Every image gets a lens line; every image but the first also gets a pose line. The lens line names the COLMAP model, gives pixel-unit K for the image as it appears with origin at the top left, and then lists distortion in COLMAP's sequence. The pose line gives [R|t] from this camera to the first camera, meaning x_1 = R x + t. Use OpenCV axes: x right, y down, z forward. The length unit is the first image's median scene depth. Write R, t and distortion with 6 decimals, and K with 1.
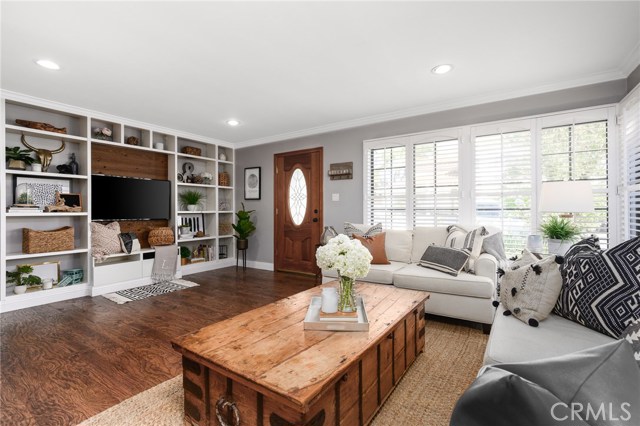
lens RADIAL K [[293.0, 0, 320.0], [0, 293.0, 213.0], [0, 0, 1]] dist [-0.001057, 0.000056]
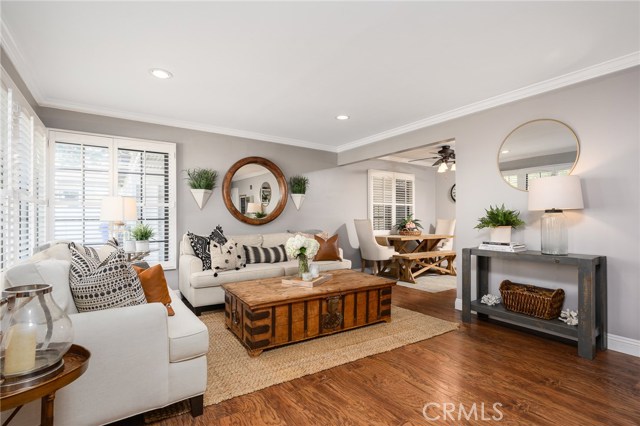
lens RADIAL K [[304.5, 0, 320.0], [0, 304.5, 213.0], [0, 0, 1]] dist [0.013019, -0.000123]
pose [[-0.927118, 0.012309, 0.374567, -0.275087], [0.011753, 0.999924, -0.003767, -0.014044], [-0.374585, 0.000910, -0.927192, 1.070563]]
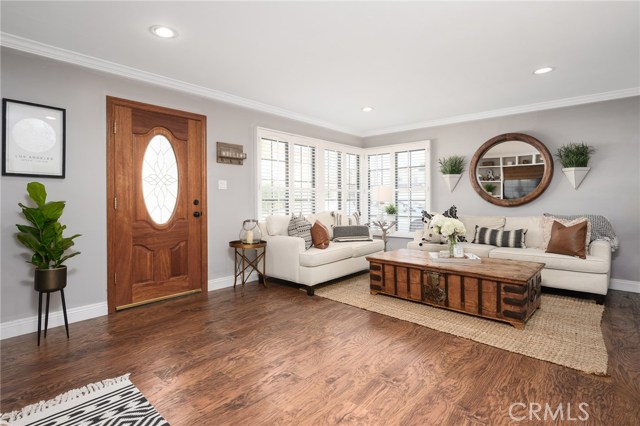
lens RADIAL K [[325.6, 0, 320.0], [0, 325.6, 201.1], [0, 0, 1]] dist [-0.002728, -0.000622]
pose [[0.131438, 0.002342, 0.991322, -0.813070], [0.013885, 0.999895, -0.004203, -0.000996], [-0.991227, 0.014317, 0.131392, 0.629528]]
